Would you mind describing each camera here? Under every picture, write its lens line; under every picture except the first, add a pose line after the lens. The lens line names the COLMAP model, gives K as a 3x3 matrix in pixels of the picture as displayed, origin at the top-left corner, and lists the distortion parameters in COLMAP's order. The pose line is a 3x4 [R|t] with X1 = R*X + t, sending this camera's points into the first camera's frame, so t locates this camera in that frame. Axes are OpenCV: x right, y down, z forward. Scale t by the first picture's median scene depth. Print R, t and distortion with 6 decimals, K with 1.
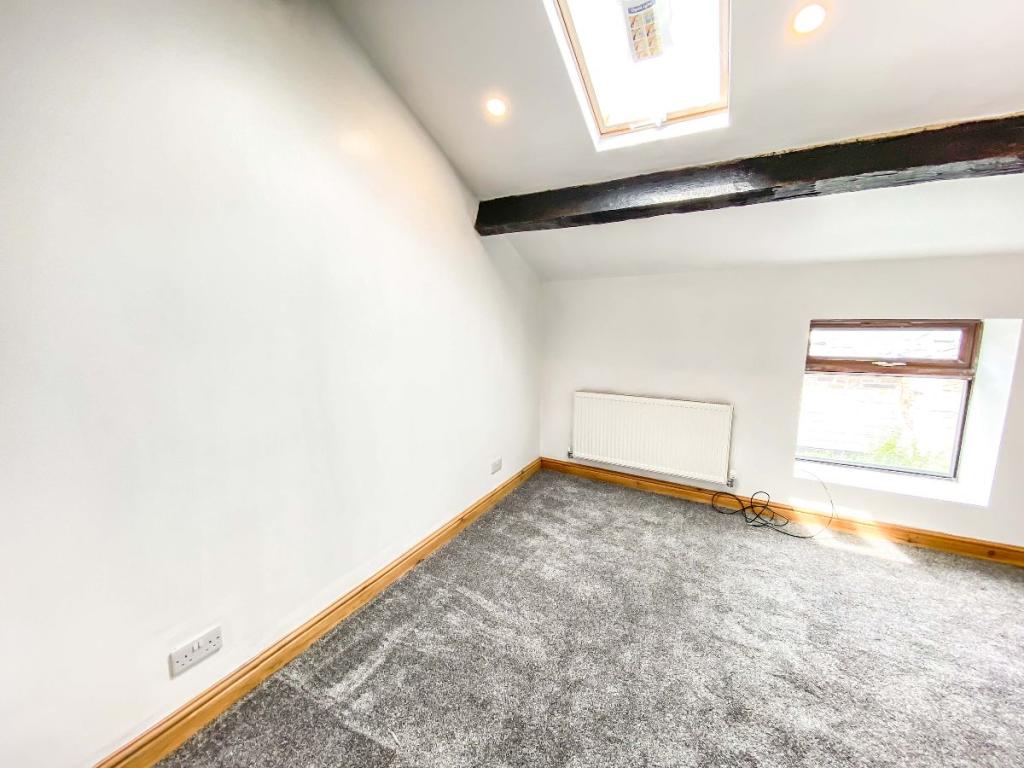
lens RADIAL K [[408.4, 0, 509.8], [0, 408.4, 386.4], [0, 0, 1]] dist [0.046785, -0.021068]
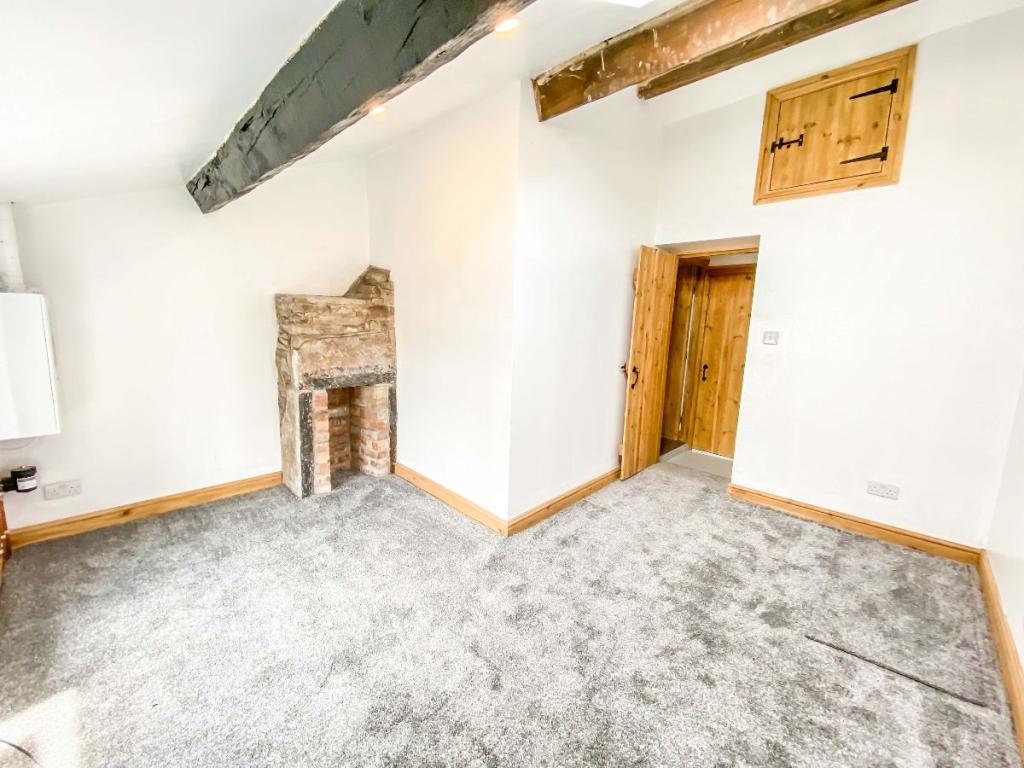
lens RADIAL K [[408.4, 0, 509.8], [0, 408.4, 386.4], [0, 0, 1]] dist [0.046785, -0.021068]
pose [[-0.964019, -0.074189, 0.255272, 0.183002], [0.009949, 0.949526, 0.313532, -0.167446], [-0.265648, 0.304790, -0.914622, 1.092707]]
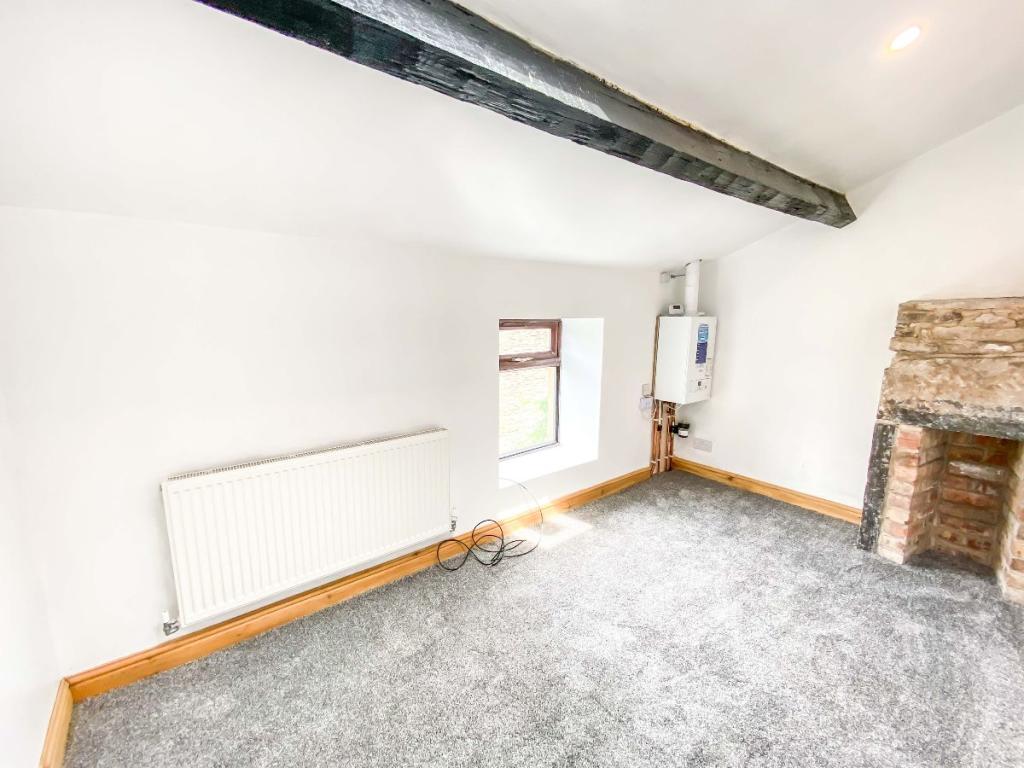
lens RADIAL K [[408.4, 0, 509.8], [0, 408.4, 386.4], [0, 0, 1]] dist [0.046785, -0.021068]
pose [[0.389699, -0.148963, 0.908815, -0.100018], [0.147072, 0.984233, 0.098260, -0.096494], [-0.909123, 0.095369, 0.405463, 0.615139]]
